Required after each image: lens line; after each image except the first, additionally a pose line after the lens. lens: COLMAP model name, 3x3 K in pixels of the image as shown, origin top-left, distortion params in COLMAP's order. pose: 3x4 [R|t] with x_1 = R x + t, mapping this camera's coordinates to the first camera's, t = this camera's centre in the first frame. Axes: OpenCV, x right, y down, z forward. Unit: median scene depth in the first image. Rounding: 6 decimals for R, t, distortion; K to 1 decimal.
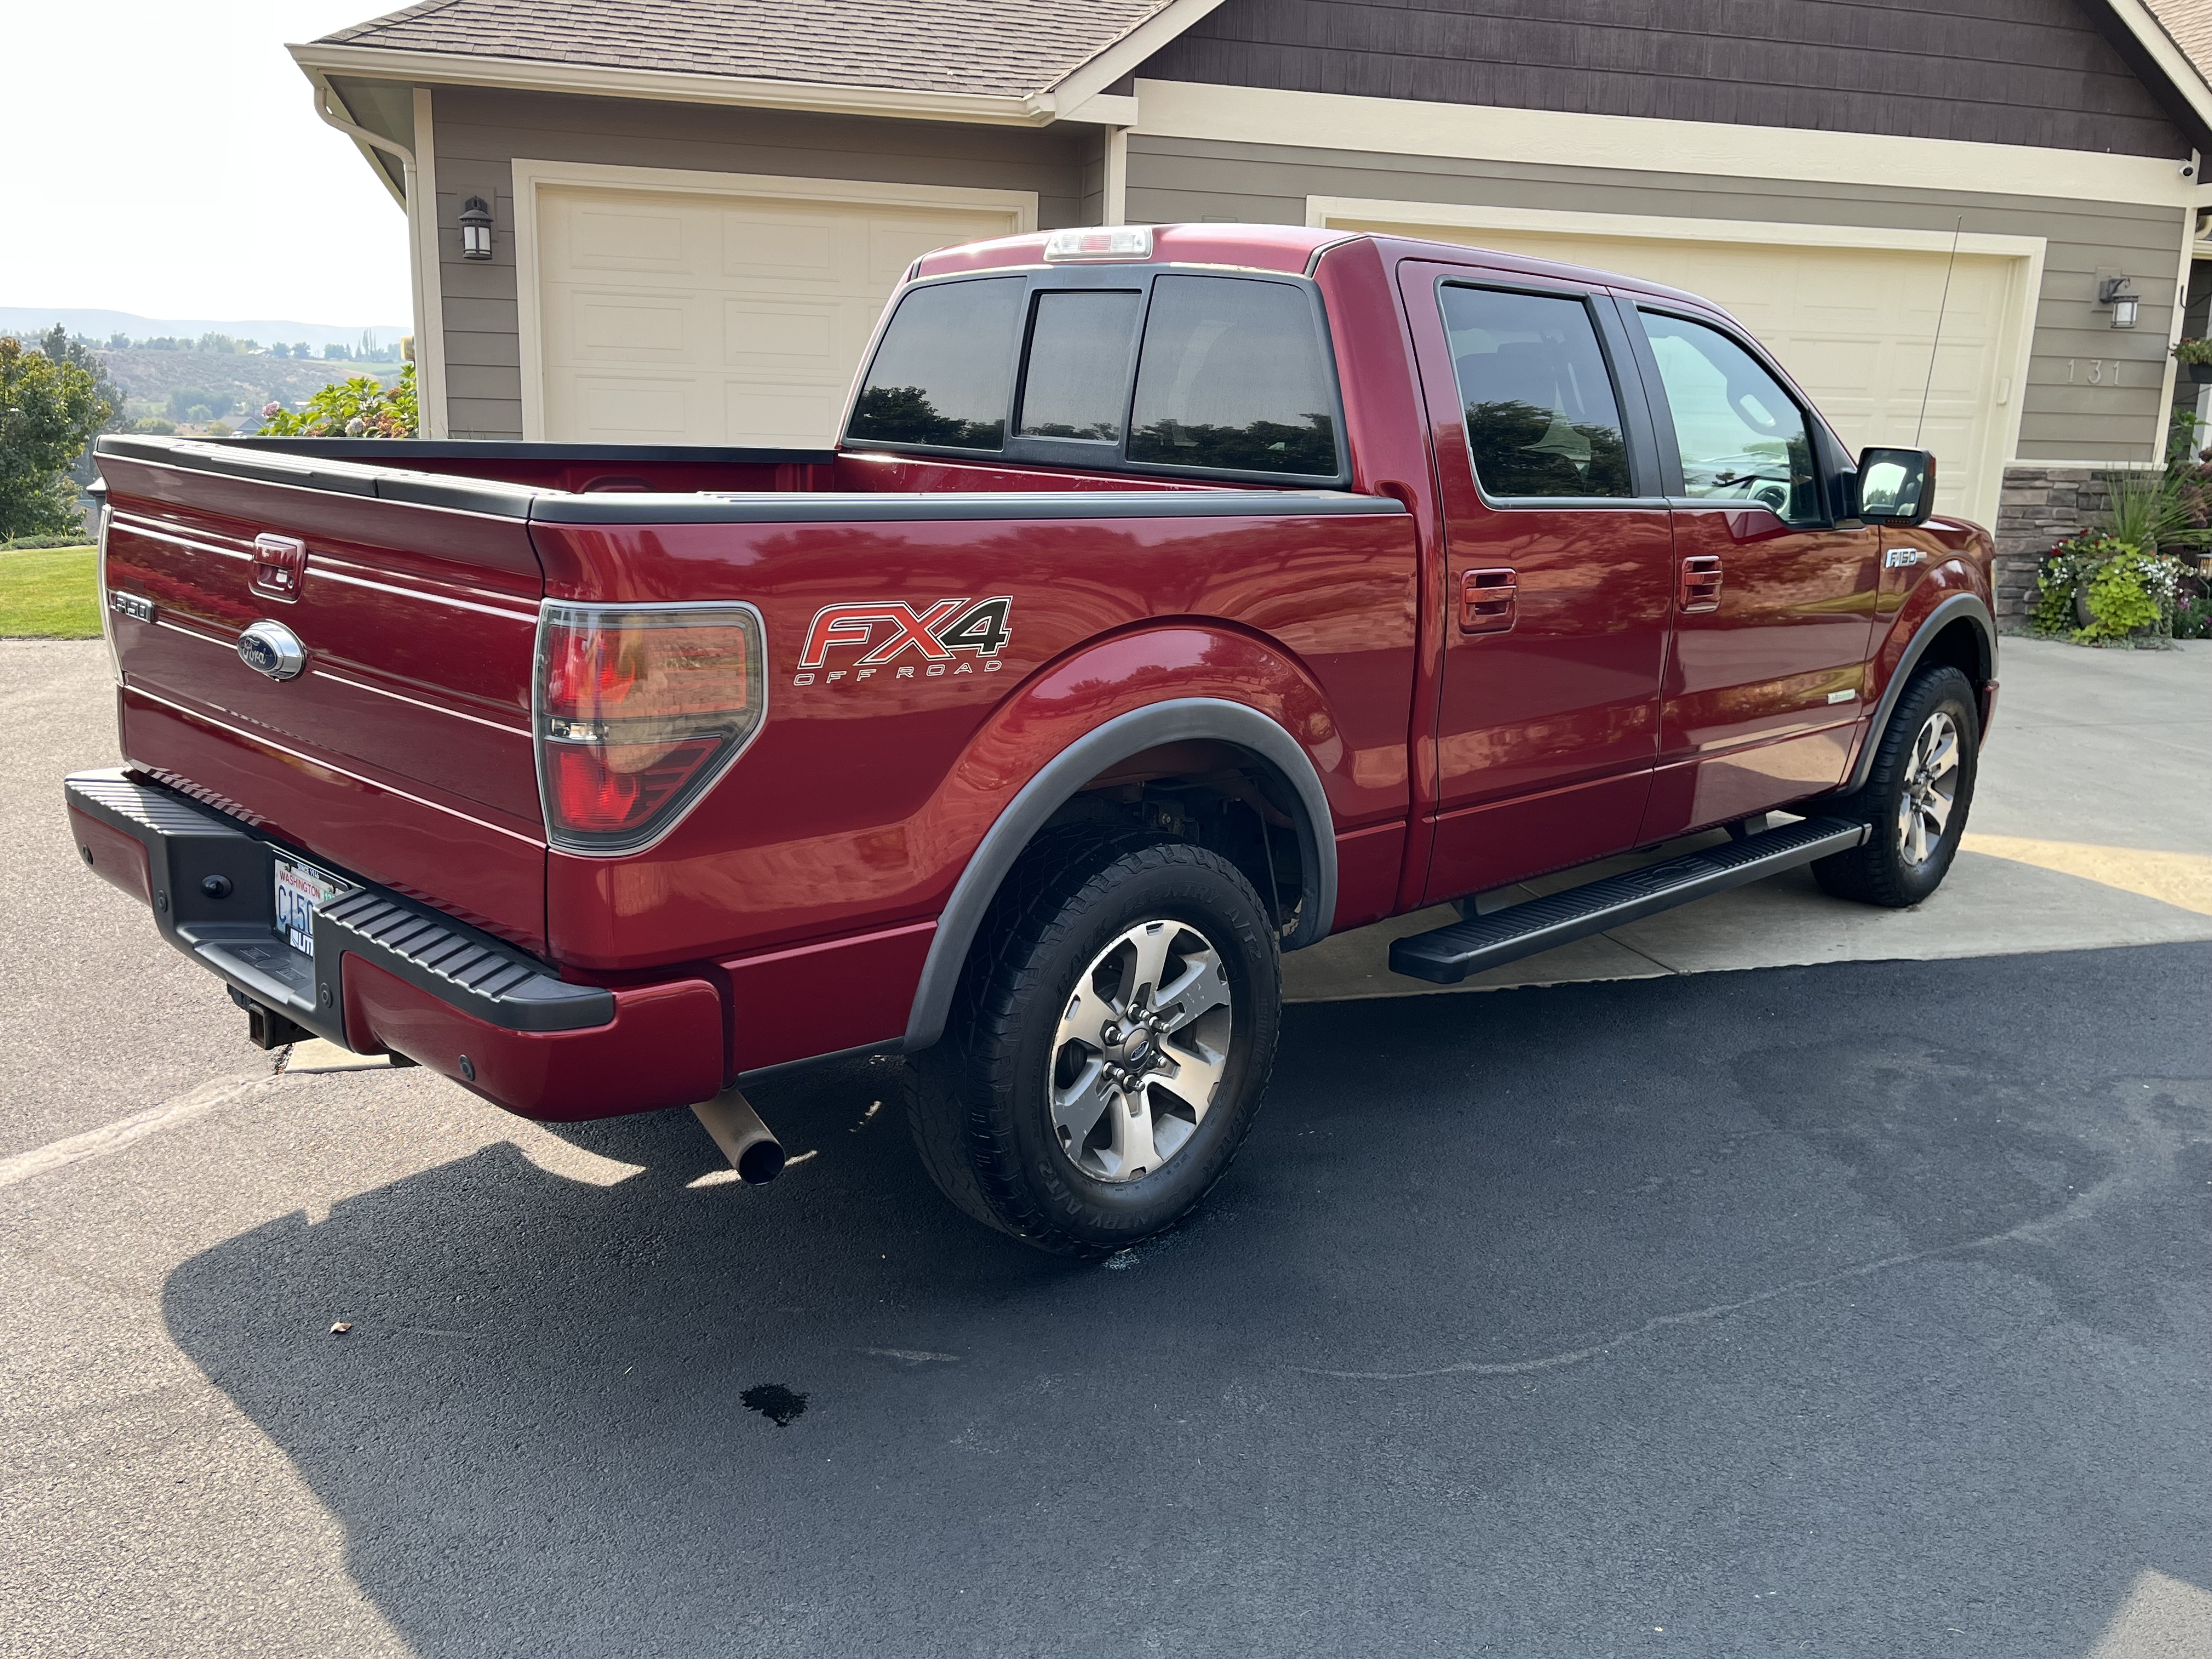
lens RADIAL K [[1857.6, 0, 1083.5], [0, 1857.6, 810.7], [0, 0, 1]] dist [0.036223, -0.027807]
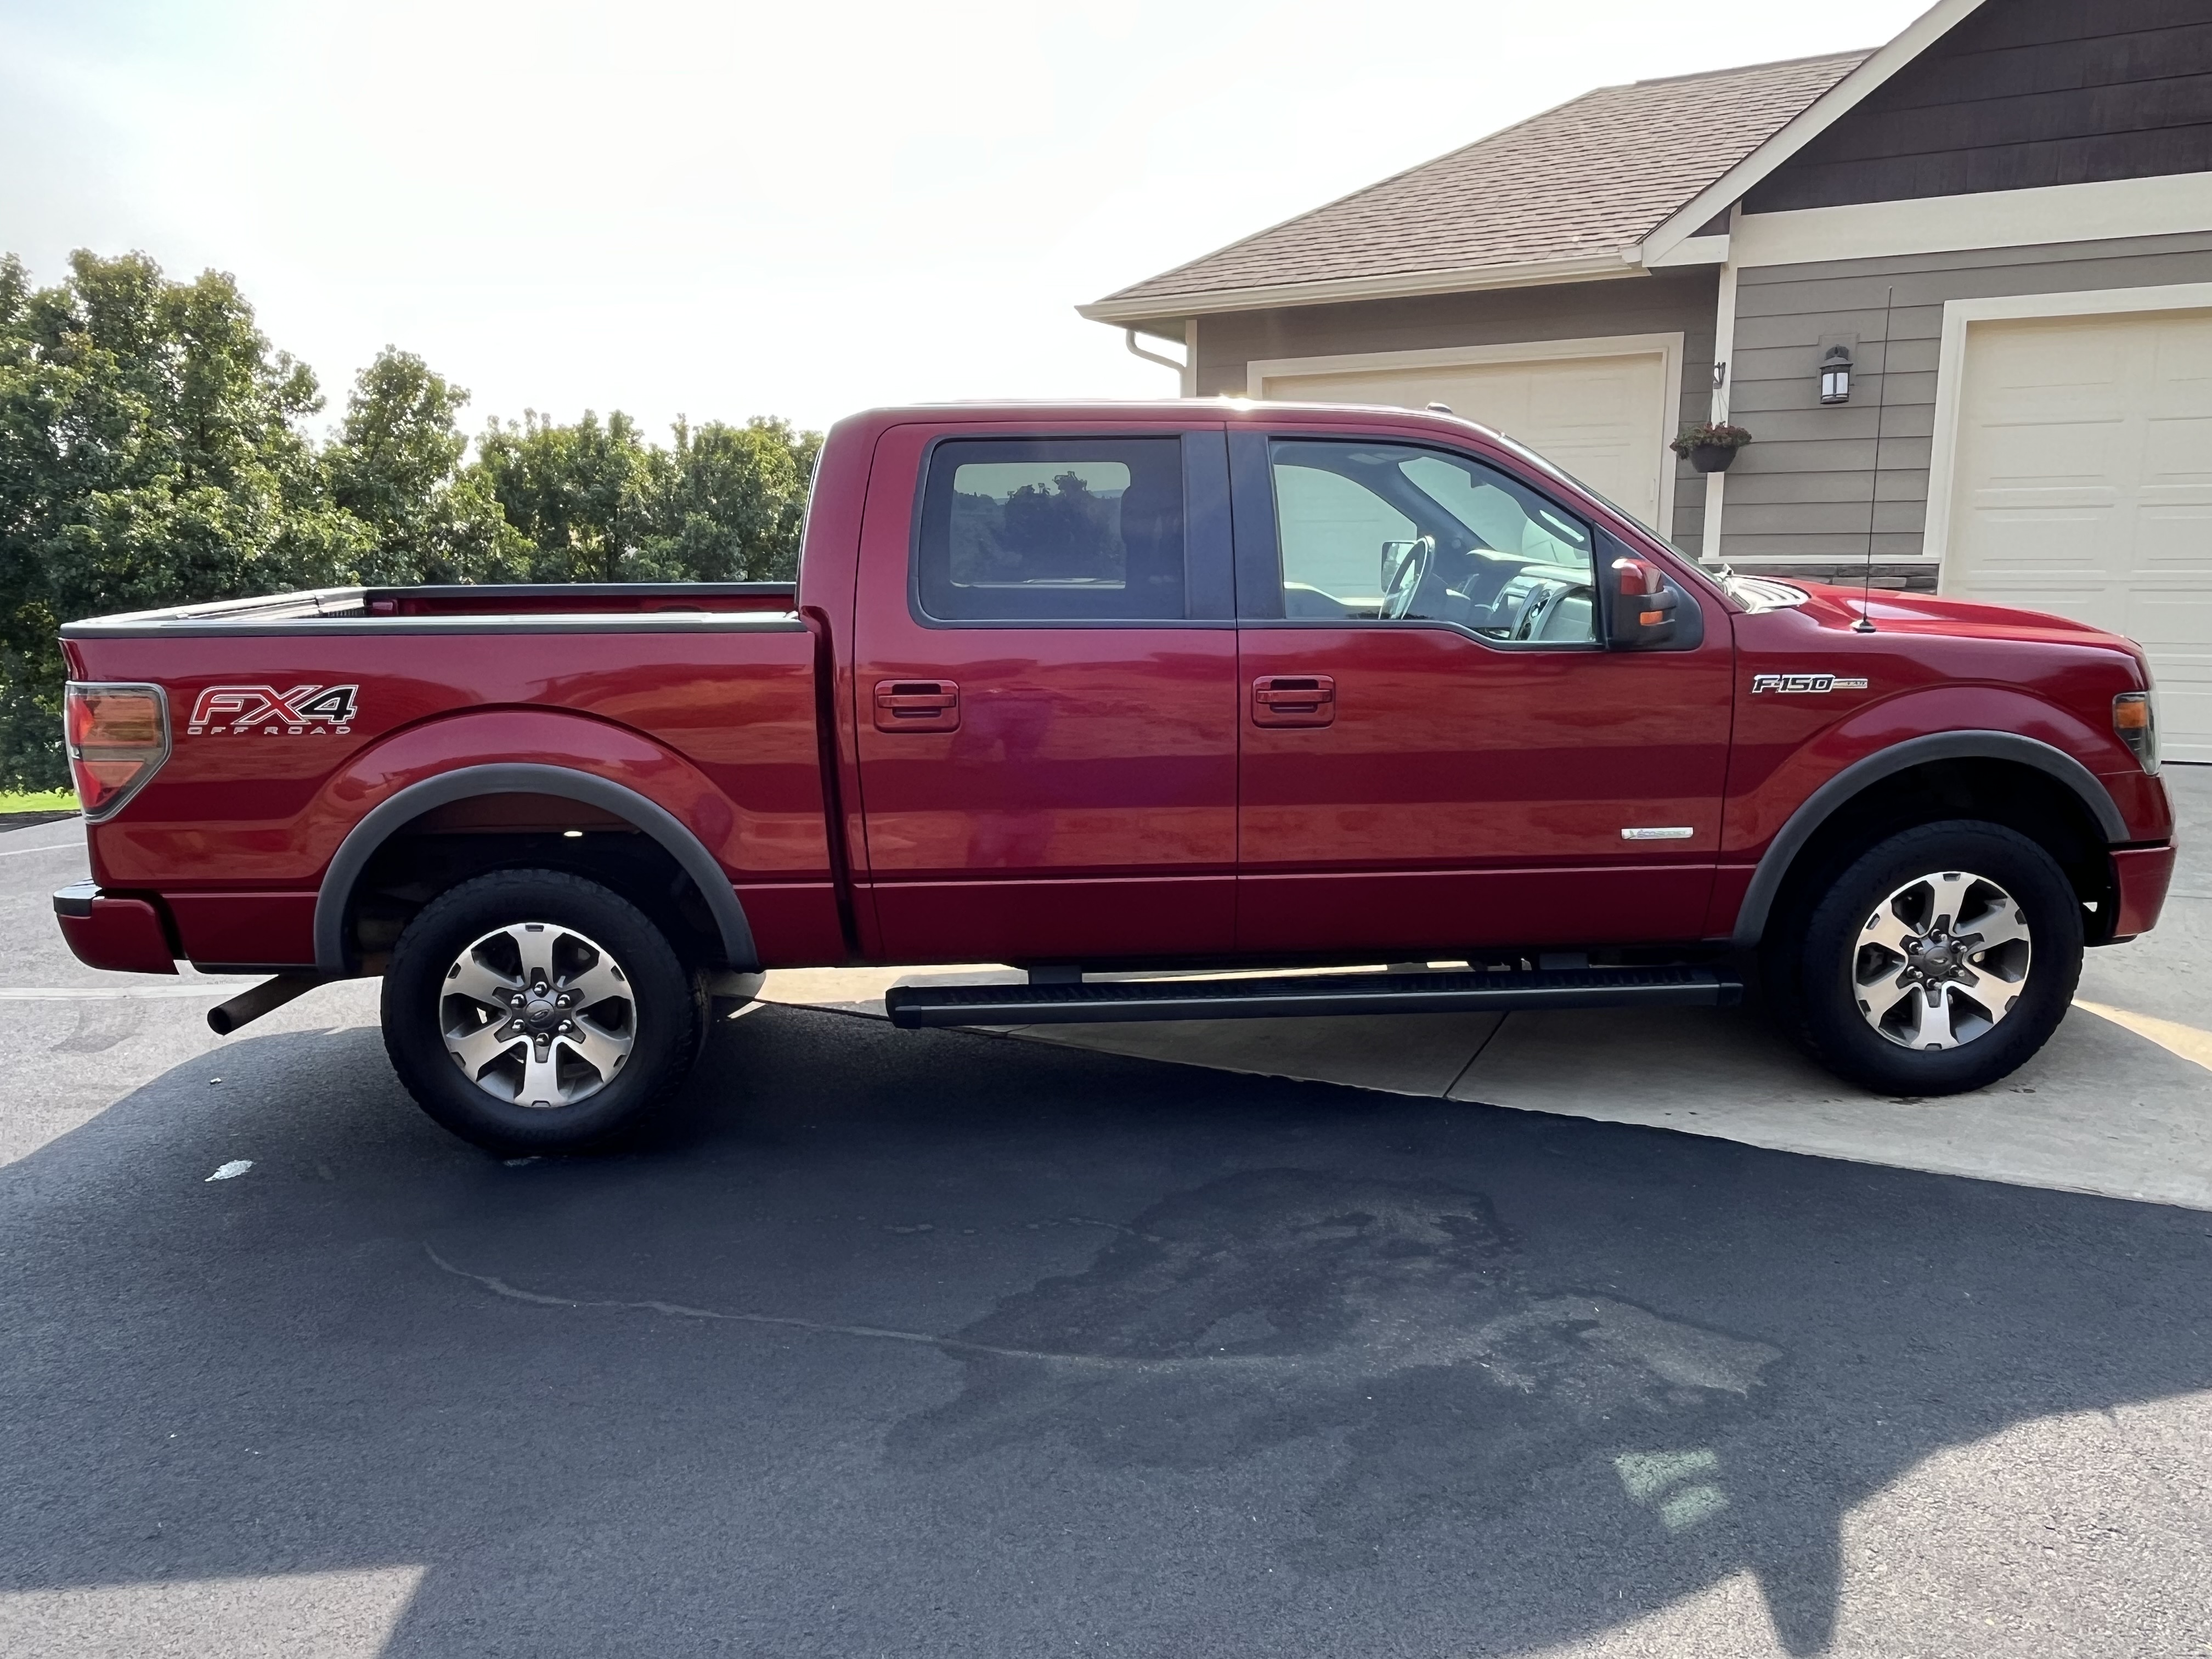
lens RADIAL K [[1528.2, 0, 1127.8], [0, 1528.2, 842.6], [0, 0, 1]] dist [0.007553, -0.015463]
pose [[0.739030, 0.094446, -0.667019, 1.069682], [-0.106133, 0.994082, 0.023166, -0.070636], [0.665260, 0.053672, 0.744681, 0.418925]]
